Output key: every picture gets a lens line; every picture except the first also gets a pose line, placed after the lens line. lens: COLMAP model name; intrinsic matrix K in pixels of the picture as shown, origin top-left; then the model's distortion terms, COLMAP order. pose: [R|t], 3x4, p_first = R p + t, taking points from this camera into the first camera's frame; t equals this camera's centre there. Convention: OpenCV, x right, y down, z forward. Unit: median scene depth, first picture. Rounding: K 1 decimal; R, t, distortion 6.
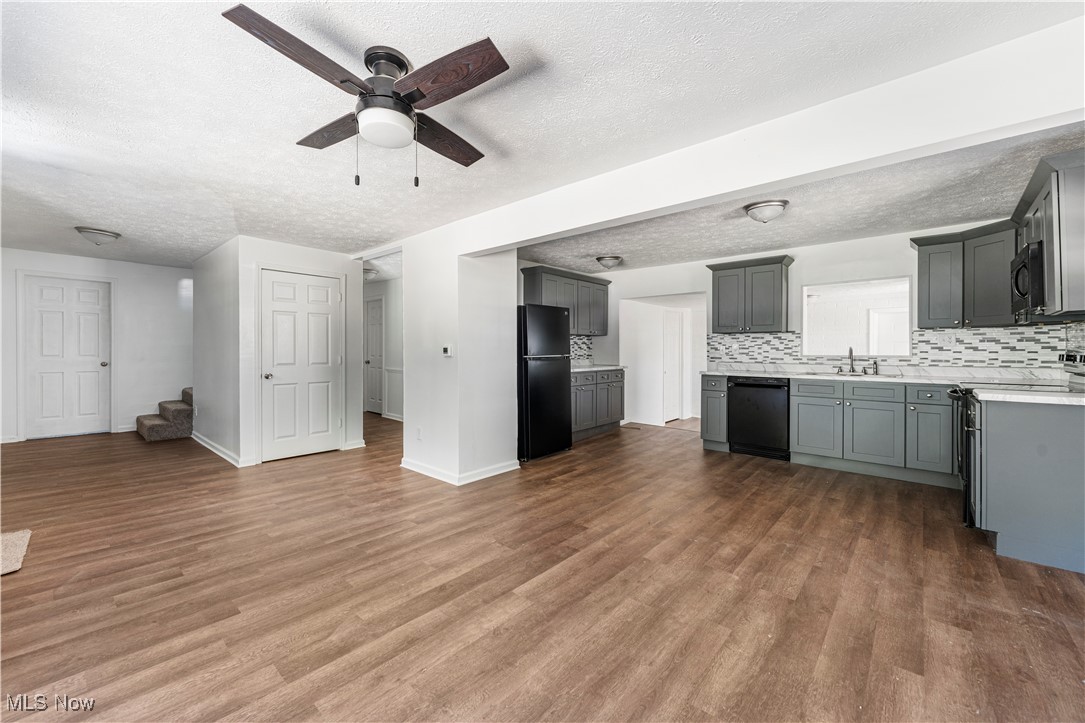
lens RADIAL K [[427.2, 0, 540.7], [0, 427.2, 356.5], [0, 0, 1]] dist [-0.000704, 0.000770]
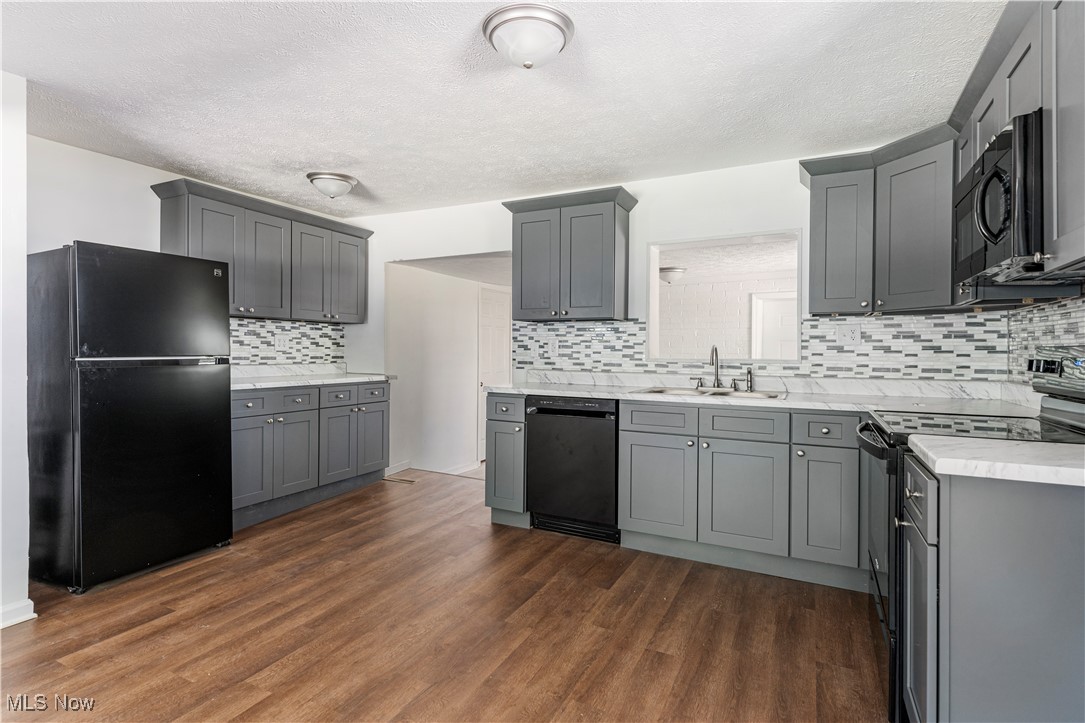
lens RADIAL K [[529.7, 0, 544.6], [0, 529.7, 360.3], [0, 0, 1]] dist [0.003150, -0.000886]
pose [[0.966328, 0.002578, 0.257300, 0.302386], [-0.003588, 0.999988, 0.003455, -0.002977], [-0.257288, -0.004262, 0.966325, 0.342109]]
